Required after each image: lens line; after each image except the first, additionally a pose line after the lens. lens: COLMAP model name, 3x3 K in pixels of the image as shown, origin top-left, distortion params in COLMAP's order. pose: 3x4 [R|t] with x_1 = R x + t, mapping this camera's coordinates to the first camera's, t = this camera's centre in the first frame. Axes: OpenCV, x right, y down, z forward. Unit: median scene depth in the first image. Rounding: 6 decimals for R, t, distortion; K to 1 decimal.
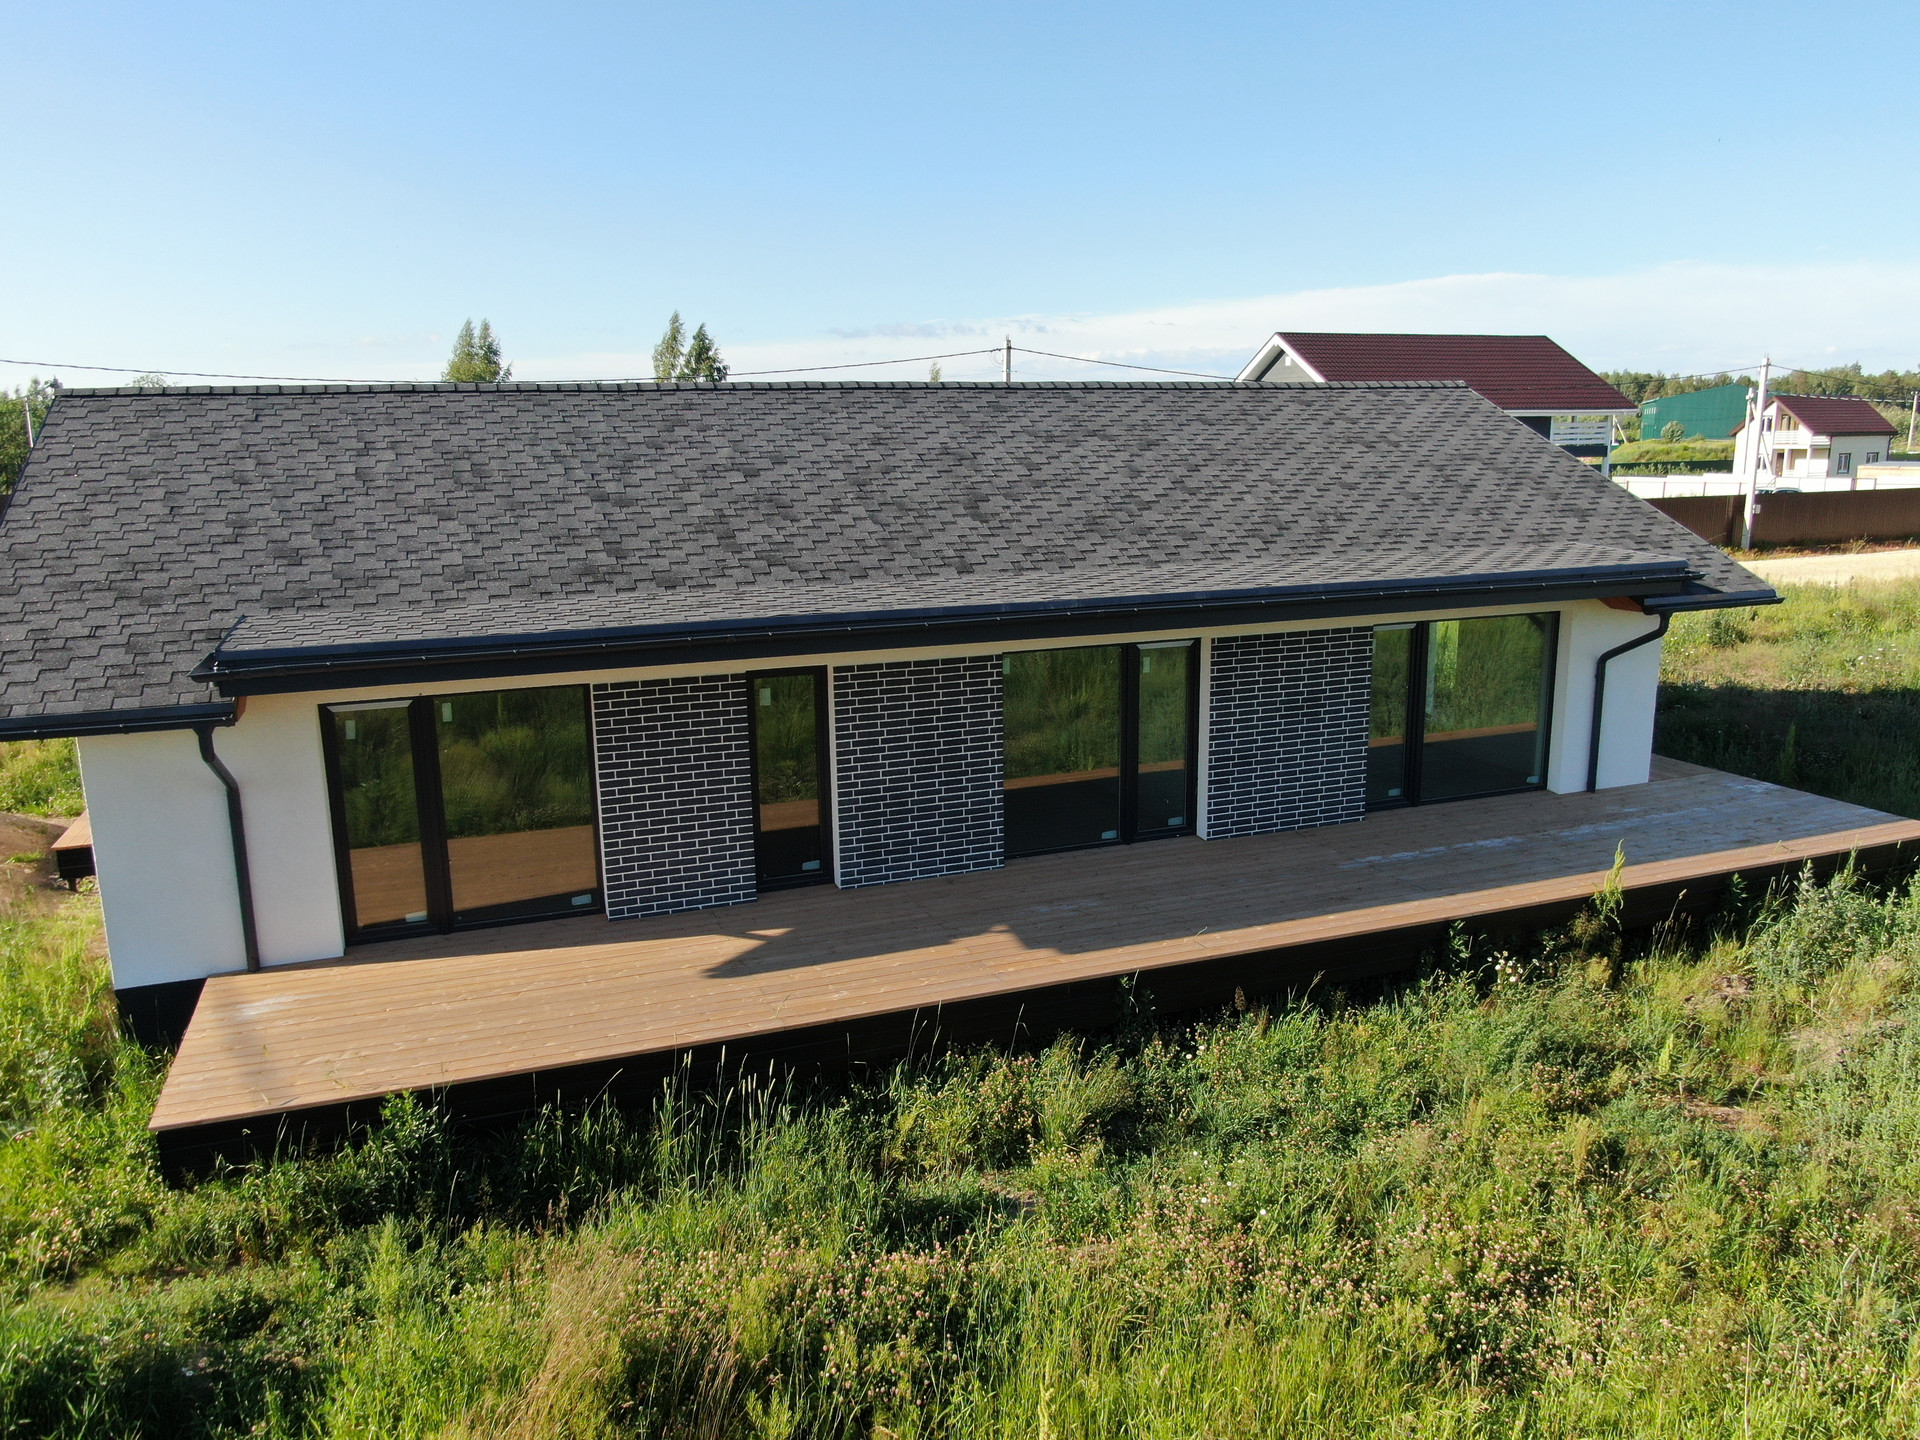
lens RADIAL K [[1383.4, 0, 960.0], [0, 1383.4, 720.0], [0, 0, 1]] dist [-0.026833, 0.007931]
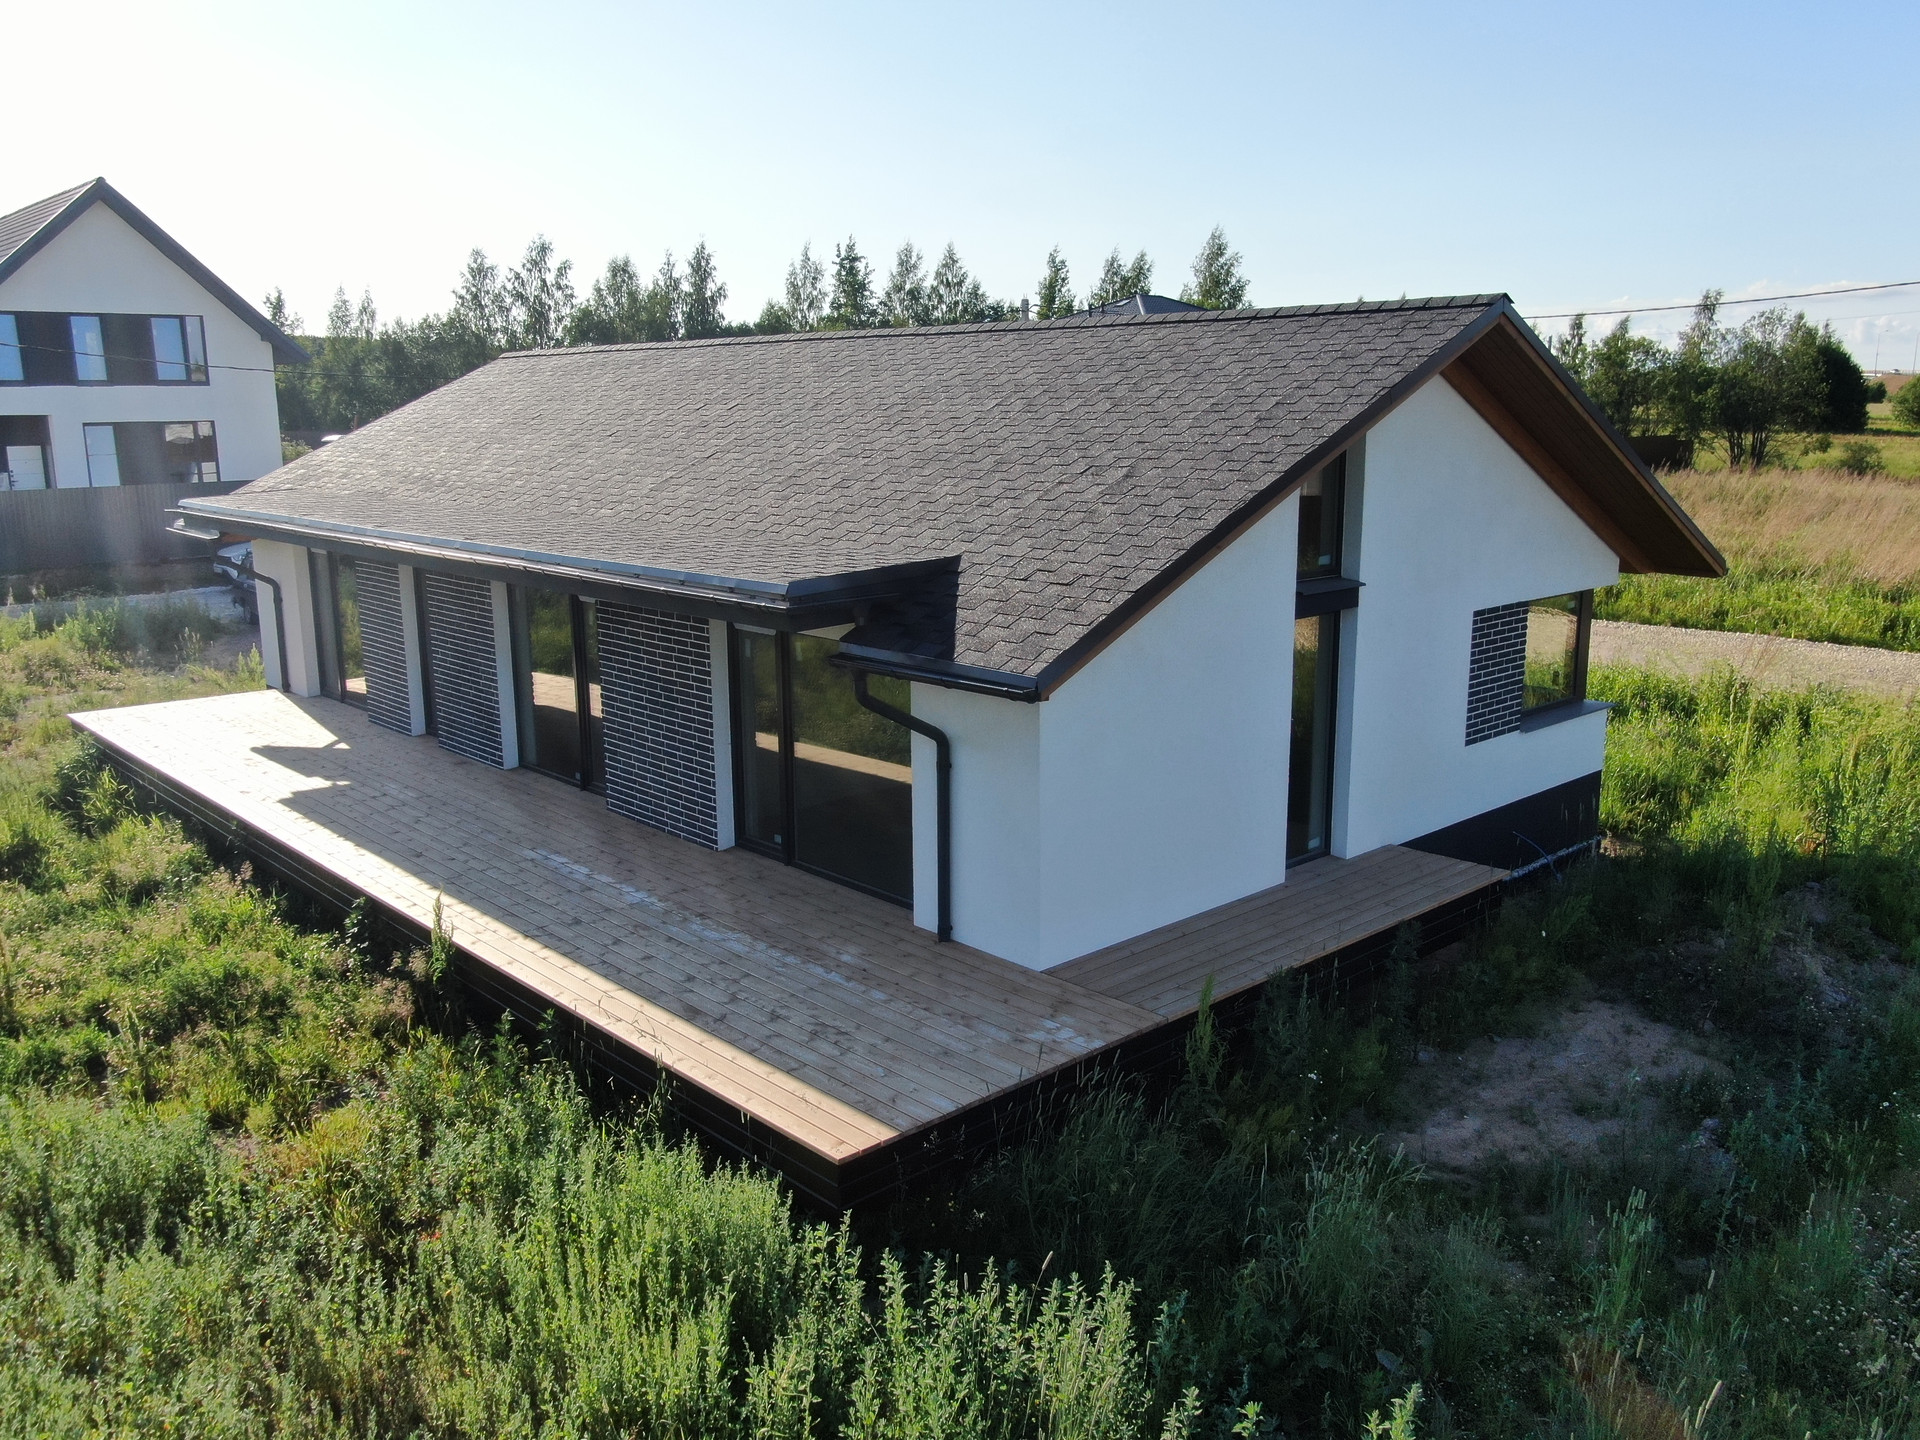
lens RADIAL K [[1535.6, 0, 960.0], [0, 1535.6, 720.0], [0, 0, 1]] dist [-0.024532, 0.007533]
pose [[0.375317, 0.205058, -0.903930, 1.323741], [-0.188038, 0.971787, 0.142377, -0.185693], [0.907623, 0.116537, 0.403287, 0.847611]]
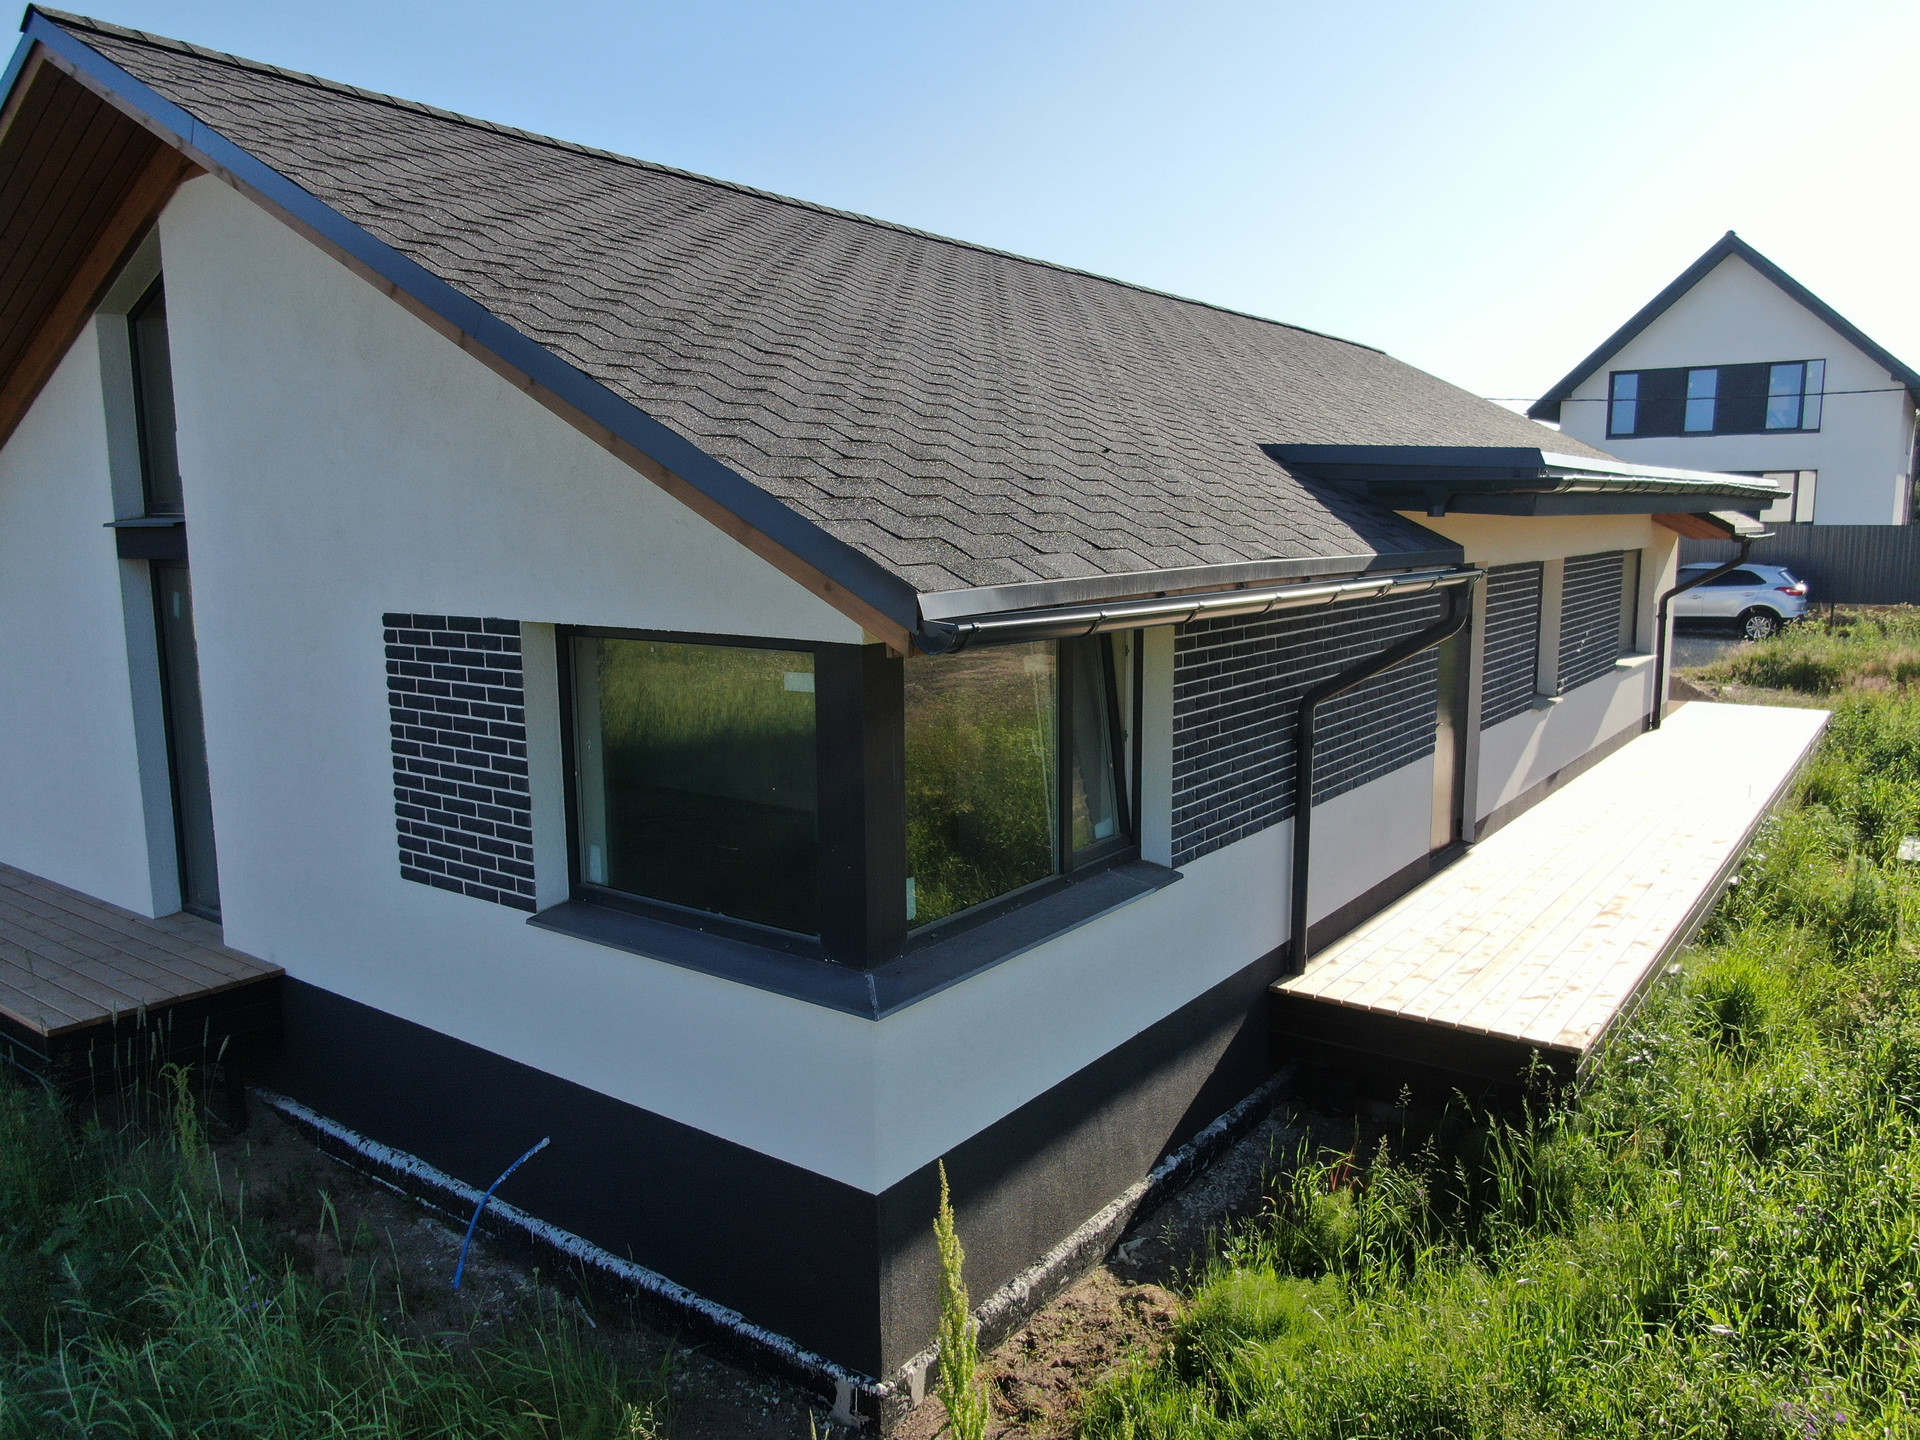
lens RADIAL K [[1365.9, 0, 960.0], [0, 1365.9, 720.0], [0, 0, 1]] dist [-0.019004, 0.007019]
pose [[-0.841752, 0.105671, -0.529421, 0.550997], [-0.085768, 0.942026, 0.324392, -0.315142], [0.533008, 0.318465, -0.783890, 2.115452]]
